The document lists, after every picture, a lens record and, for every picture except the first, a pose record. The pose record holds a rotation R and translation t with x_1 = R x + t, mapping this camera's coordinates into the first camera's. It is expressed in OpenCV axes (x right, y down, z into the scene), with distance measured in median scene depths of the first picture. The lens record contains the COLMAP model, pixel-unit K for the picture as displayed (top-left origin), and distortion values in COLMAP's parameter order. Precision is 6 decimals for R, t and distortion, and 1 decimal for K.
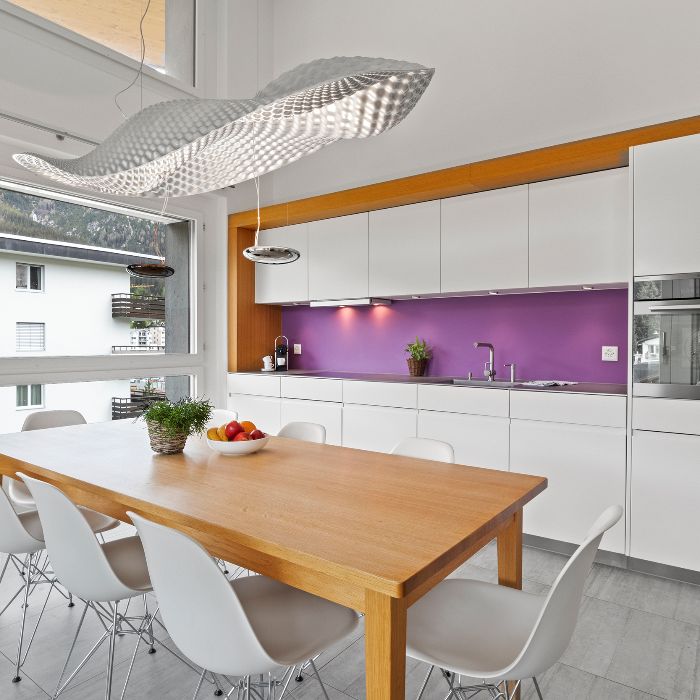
lens RADIAL K [[520.3, 0, 350.0], [0, 520.3, 350.0], [0, 0, 1]] dist [0.001288, 0.003154]
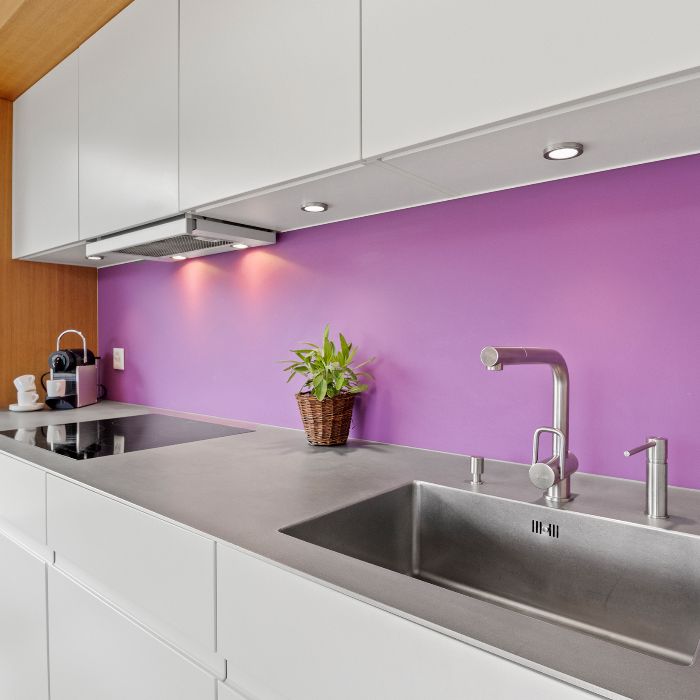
lens RADIAL K [[531.2, 0, 350.4], [0, 531.2, 344.6], [0, 0, 1]] dist [-0.010118, -0.011627]
pose [[0.997952, -0.002370, -0.063918, 0.167089], [0.001752, 0.999951, -0.009730, -0.011166], [0.063938, 0.009598, 0.997908, 0.655816]]
